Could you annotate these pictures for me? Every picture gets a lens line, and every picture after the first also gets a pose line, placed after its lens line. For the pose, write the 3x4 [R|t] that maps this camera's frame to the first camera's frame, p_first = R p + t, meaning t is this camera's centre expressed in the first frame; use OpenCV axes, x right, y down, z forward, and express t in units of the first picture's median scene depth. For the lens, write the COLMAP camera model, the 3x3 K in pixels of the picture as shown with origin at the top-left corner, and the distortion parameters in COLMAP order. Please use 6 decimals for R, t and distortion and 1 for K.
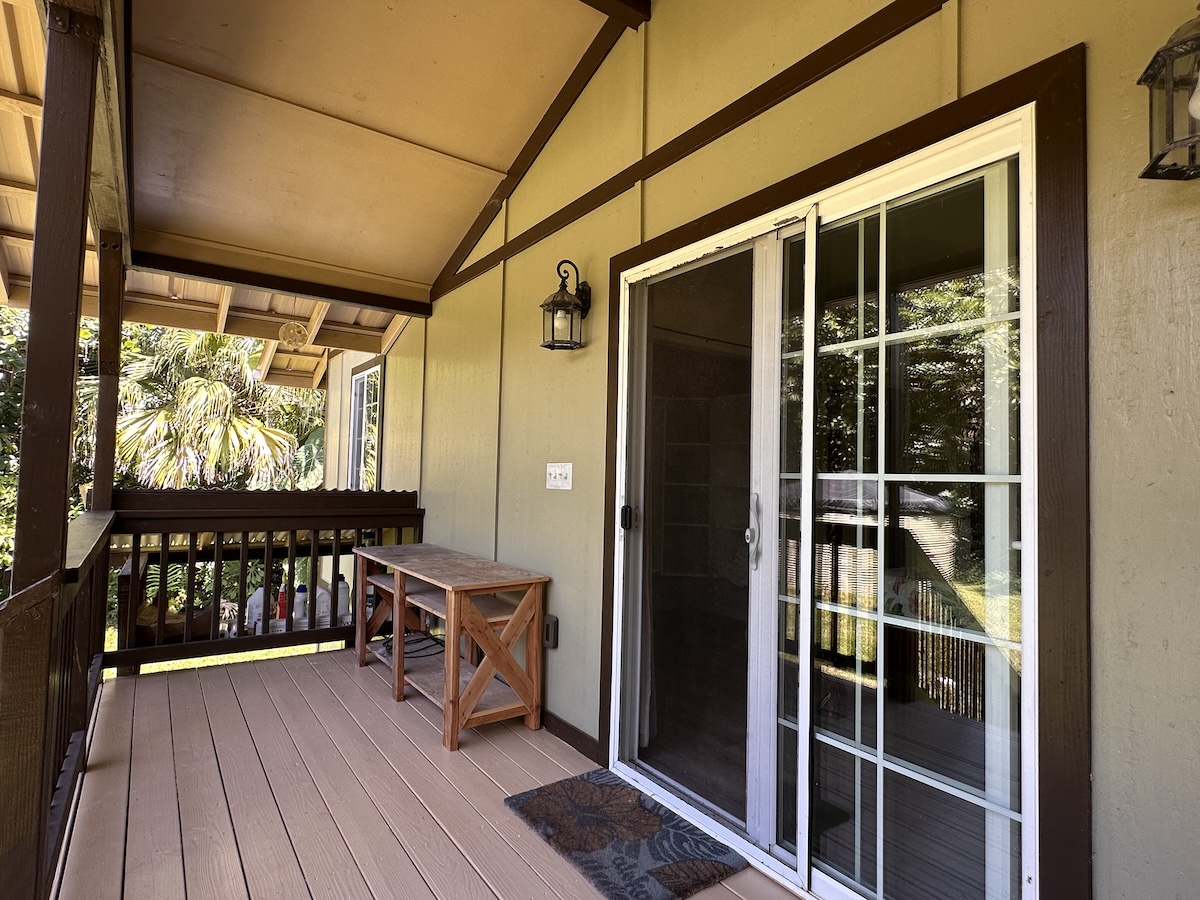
lens RADIAL K [[637.4, 0, 600.0], [0, 637.4, 450.0], [0, 0, 1]] dist [0.002192, 0.000804]
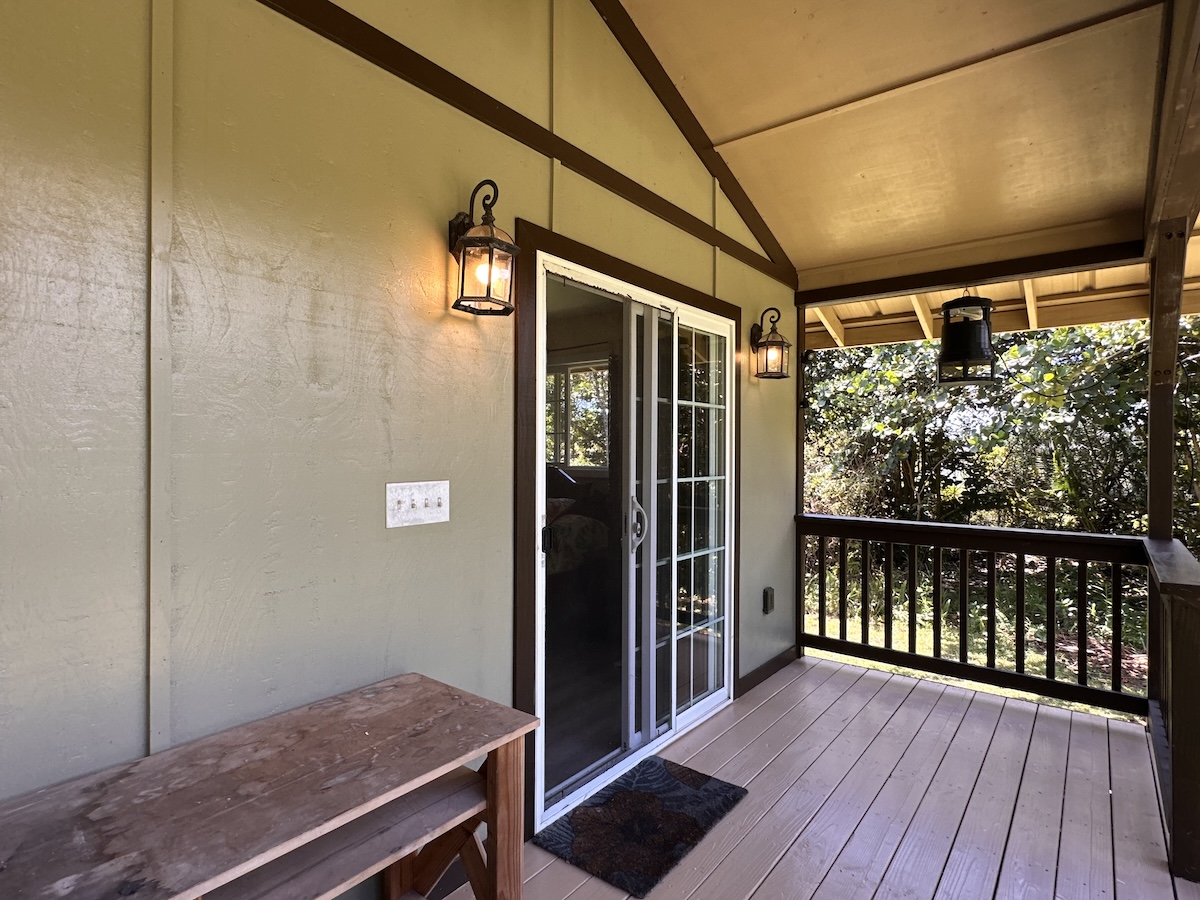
lens RADIAL K [[637.4, 0, 600.0], [0, 637.4, 450.0], [0, 0, 1]] dist [0.002192, 0.000804]
pose [[-0.286906, -0.024079, 0.957656, -0.686152], [-0.052297, 0.998587, 0.009440, -0.024706], [-0.956530, -0.047374, -0.287760, 0.990949]]
